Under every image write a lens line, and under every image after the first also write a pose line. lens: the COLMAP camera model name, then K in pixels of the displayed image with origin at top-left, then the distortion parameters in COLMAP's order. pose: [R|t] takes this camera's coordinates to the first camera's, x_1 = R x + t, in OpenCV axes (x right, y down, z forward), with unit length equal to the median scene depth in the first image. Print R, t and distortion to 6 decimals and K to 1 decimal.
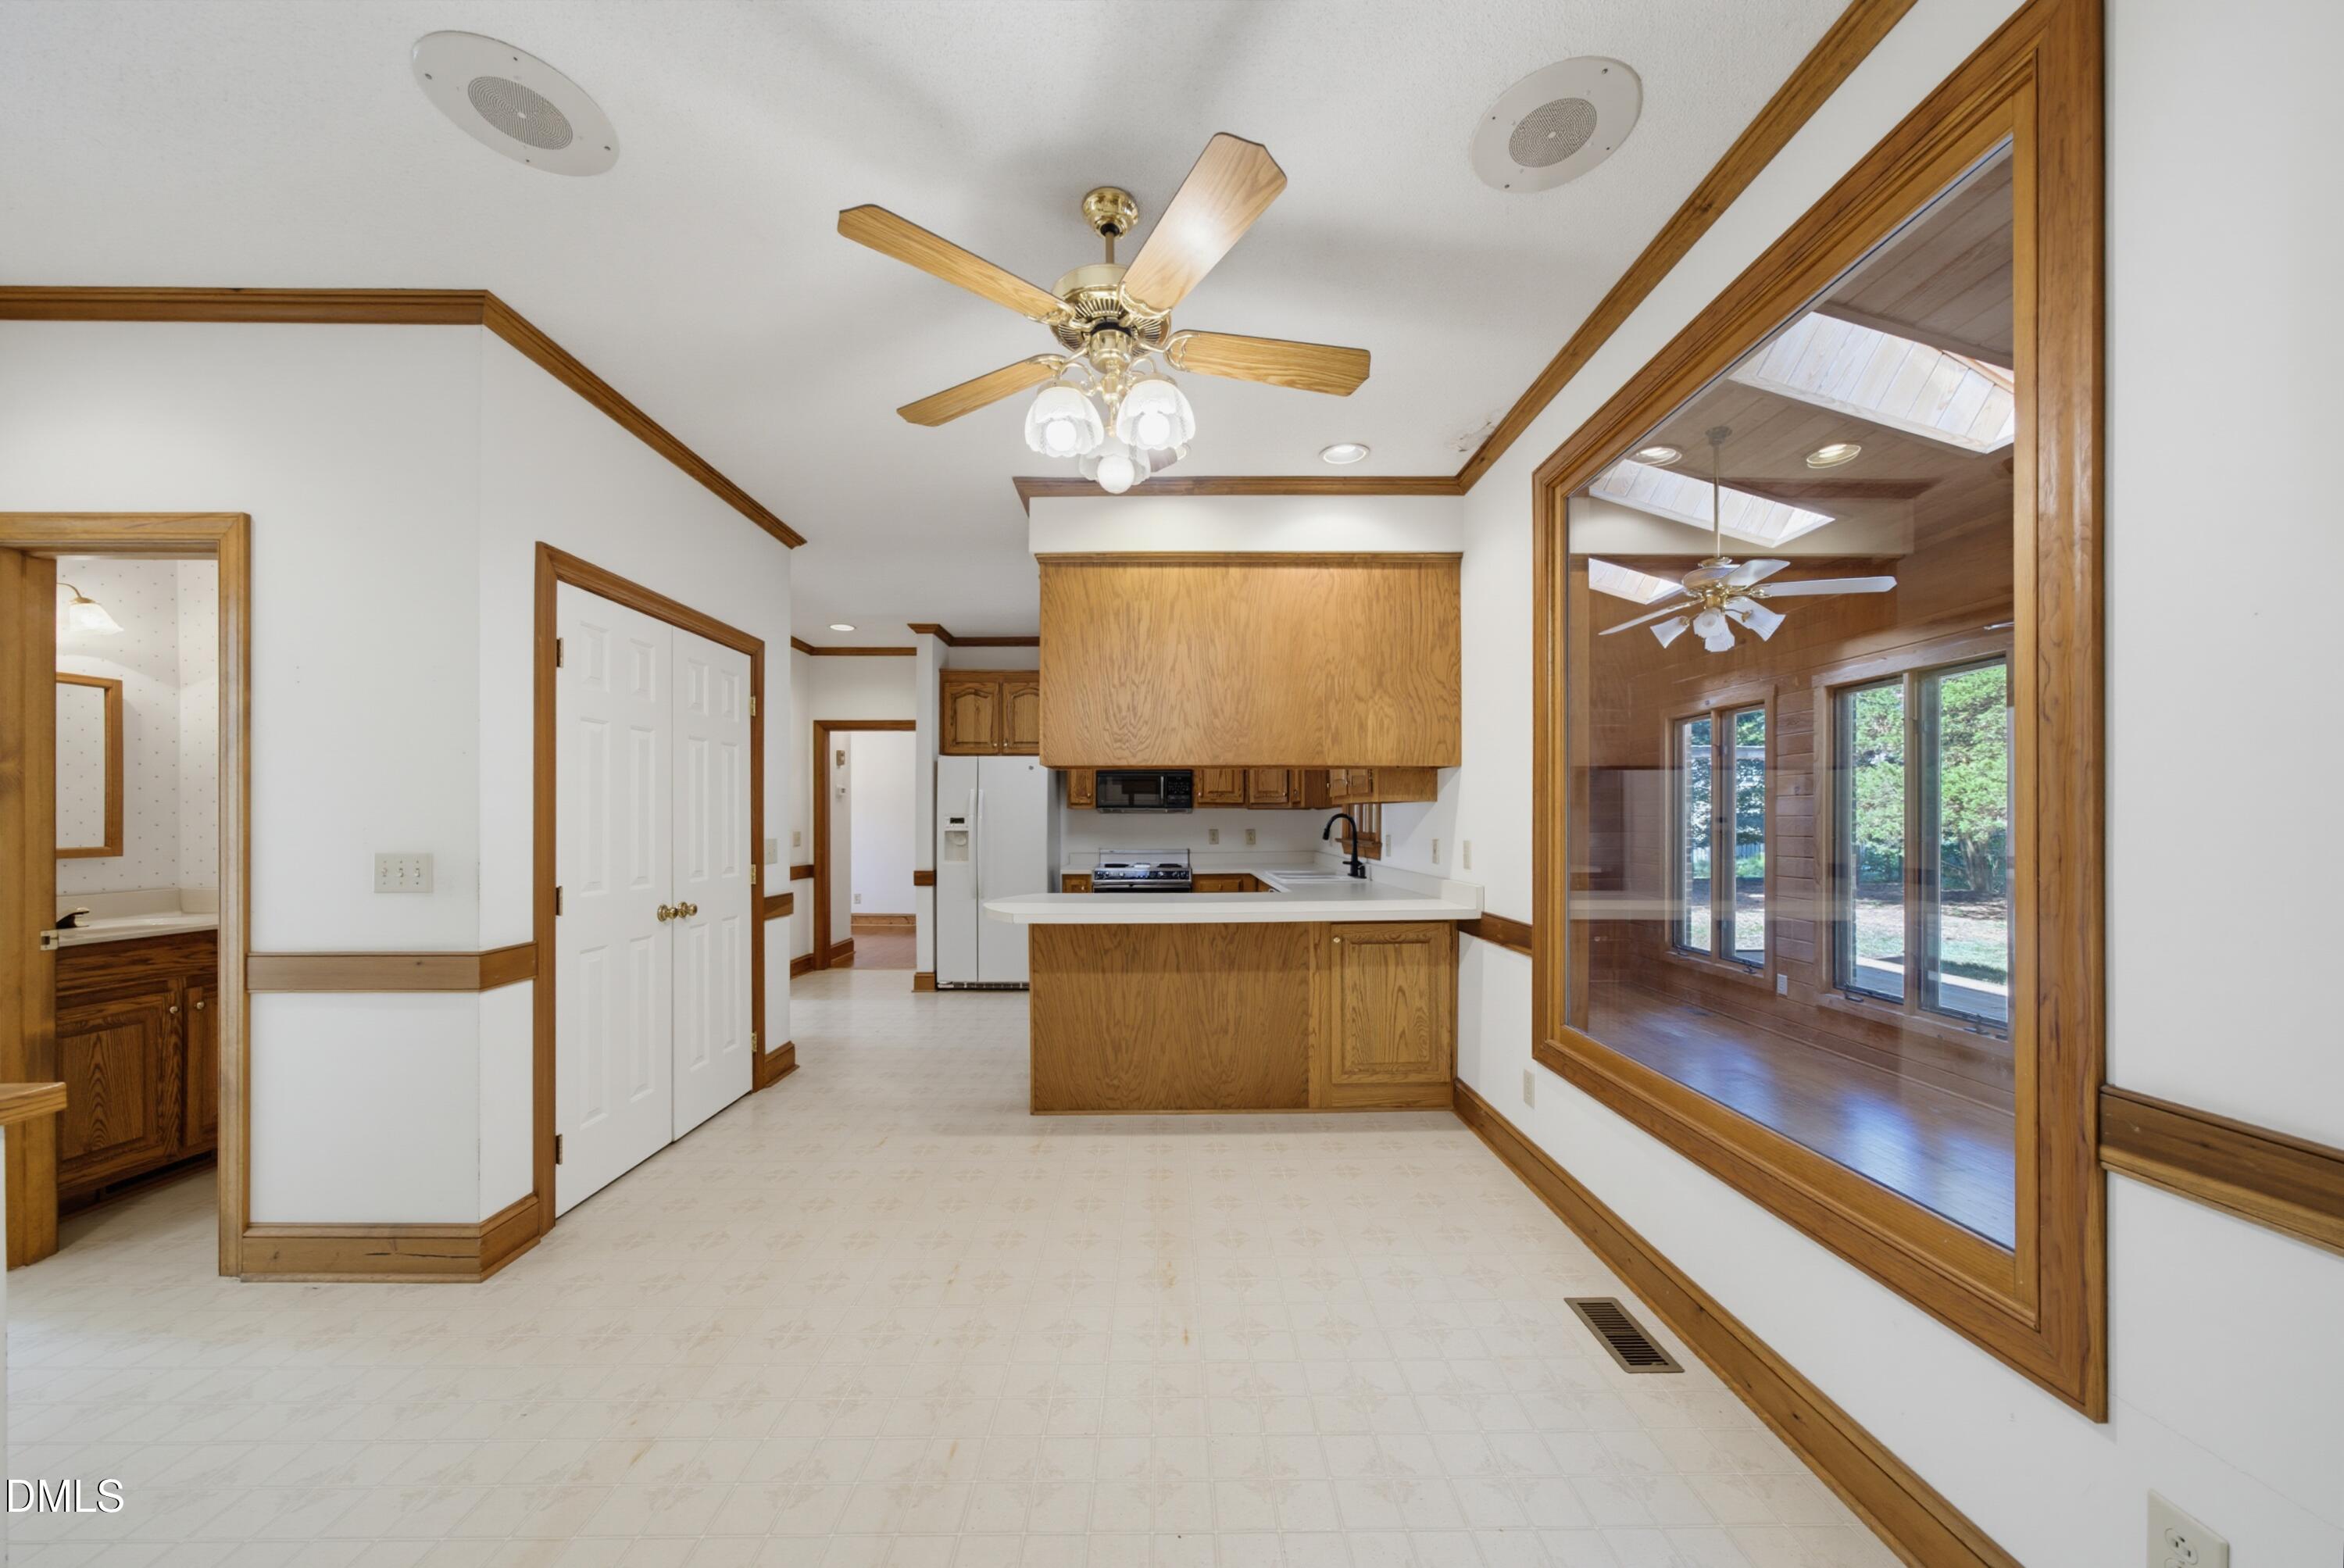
lens RADIAL K [[813.0, 0, 1195.9], [0, 813.0, 829.2], [0, 0, 1]] dist [-0.011854, 0.004128]
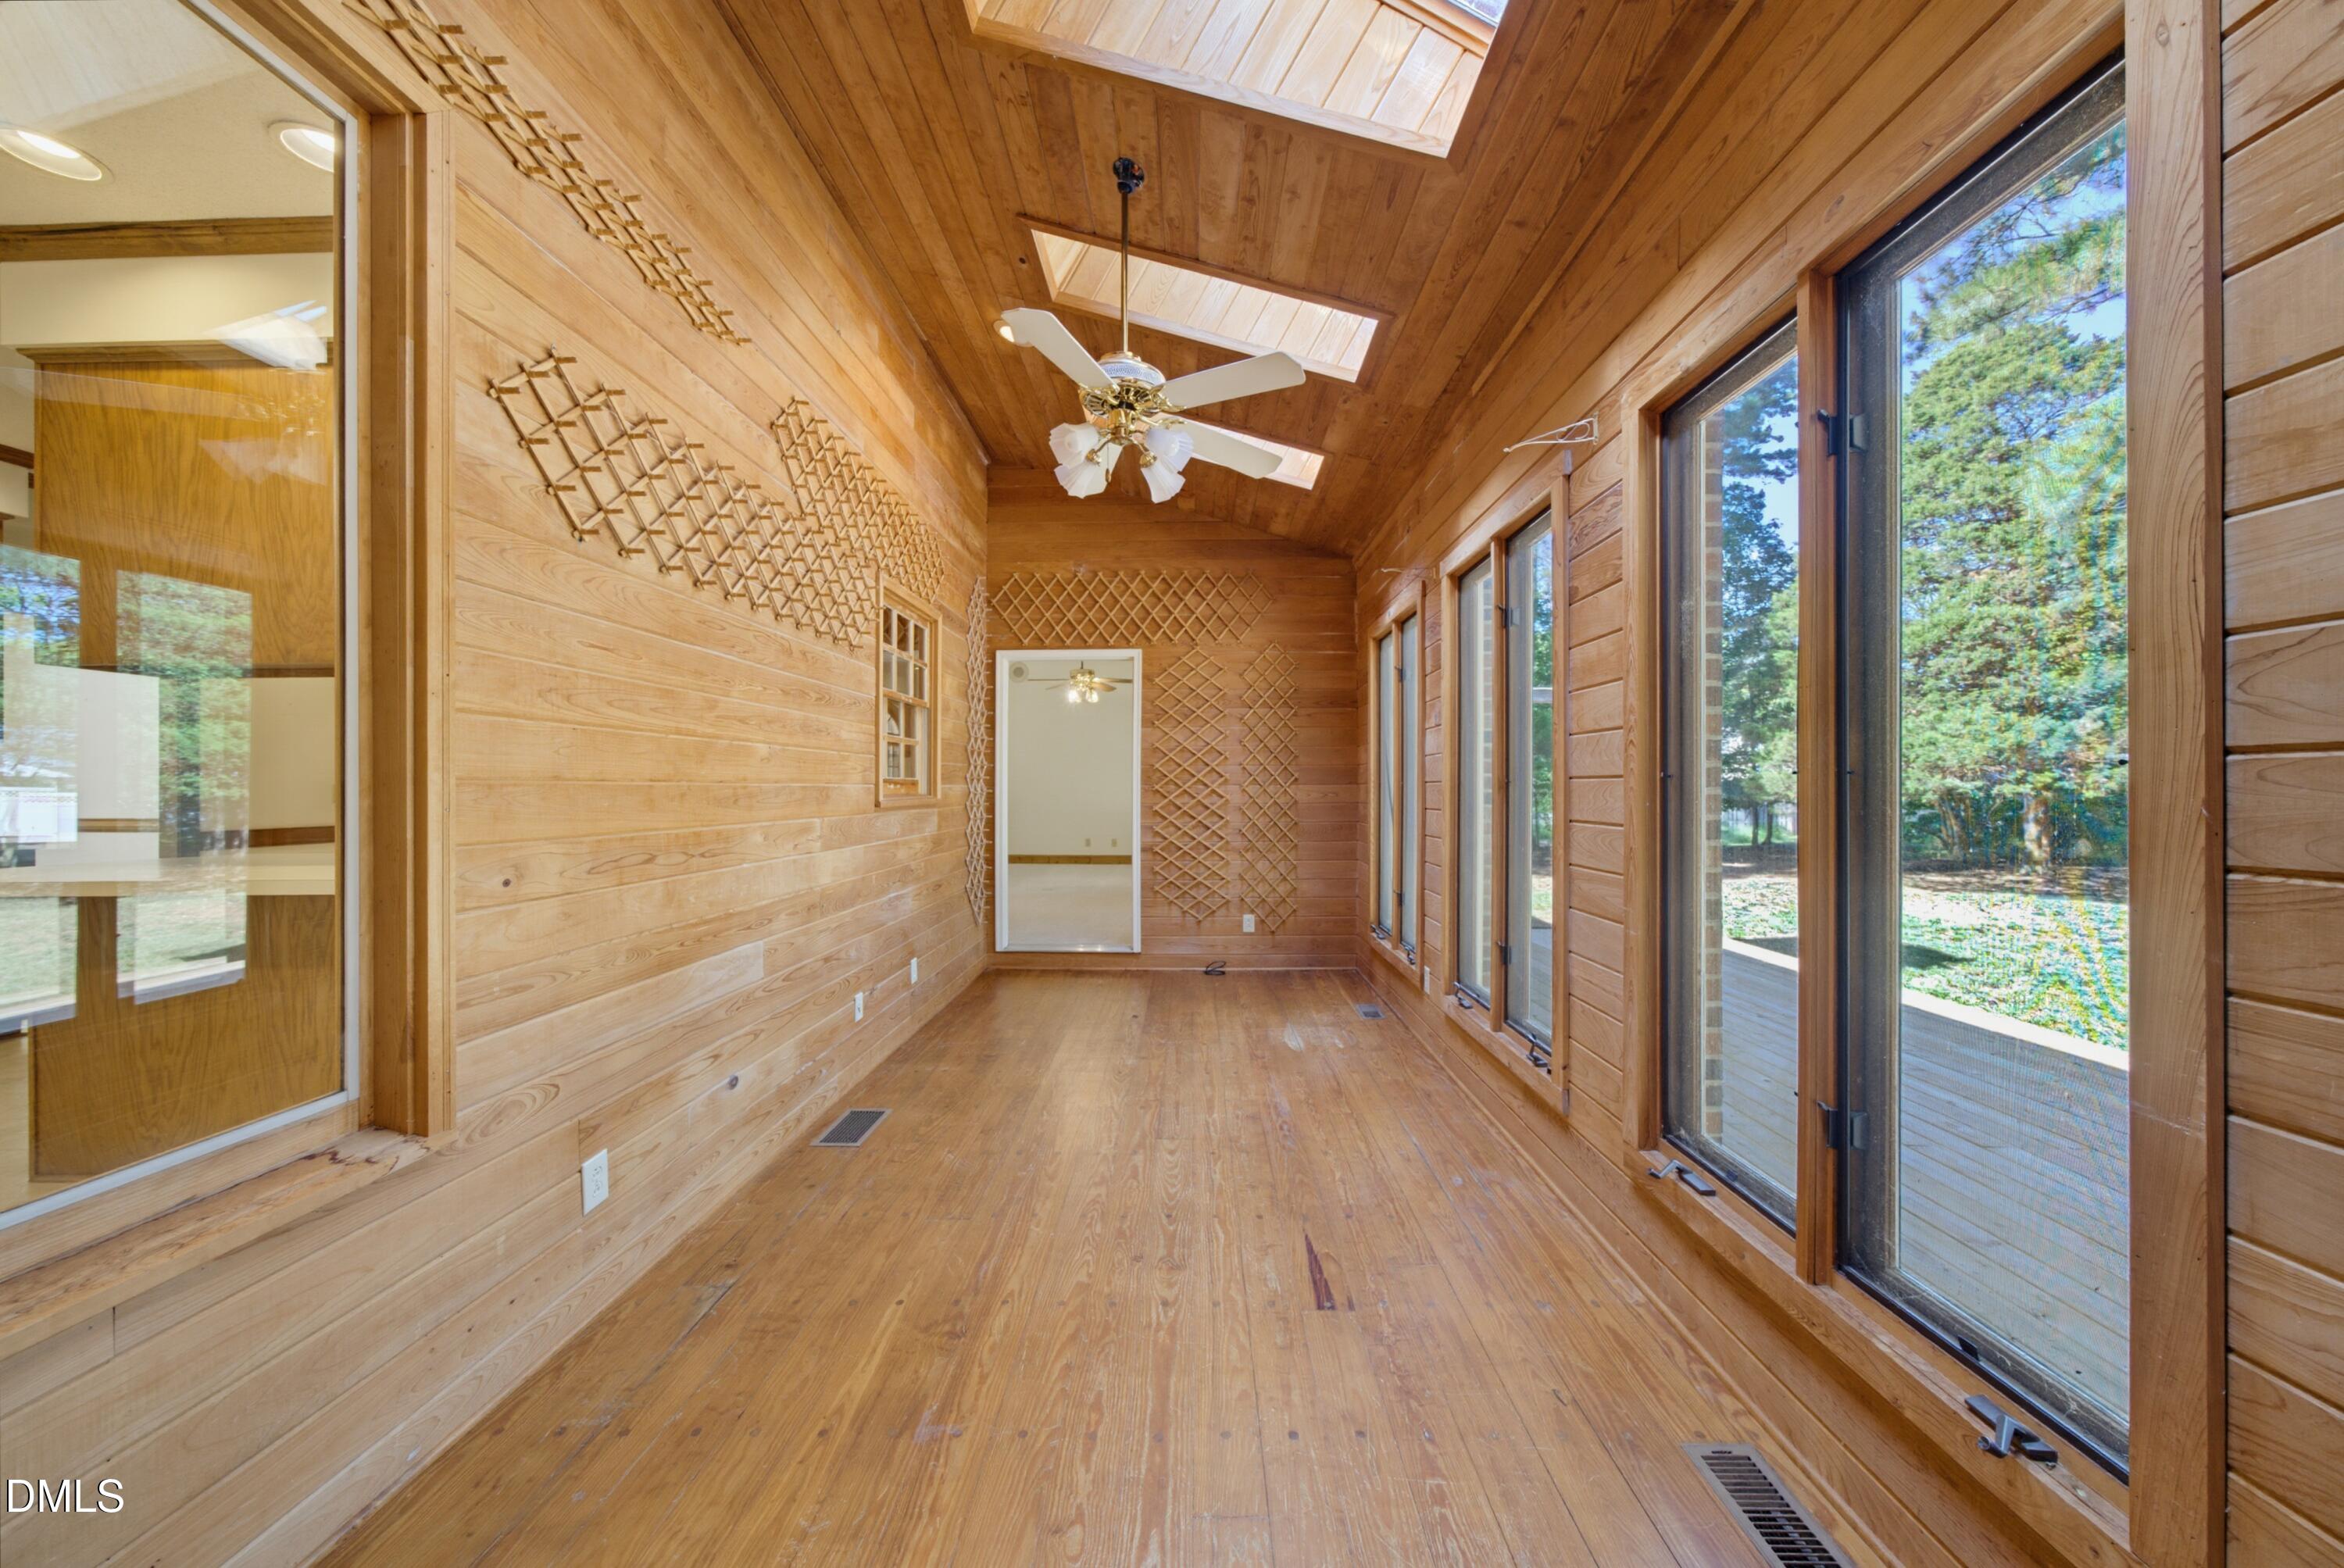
lens RADIAL K [[813.0, 0, 1174.1], [0, 813.0, 797.3], [0, 0, 1]] dist [-0.011854, 0.004128]
pose [[0.999280, -0.001182, -0.037929, 0.762338], [0.001201, 0.999999, 0.000469, 0.032681], [0.037928, -0.000514, 0.999280, 0.352245]]
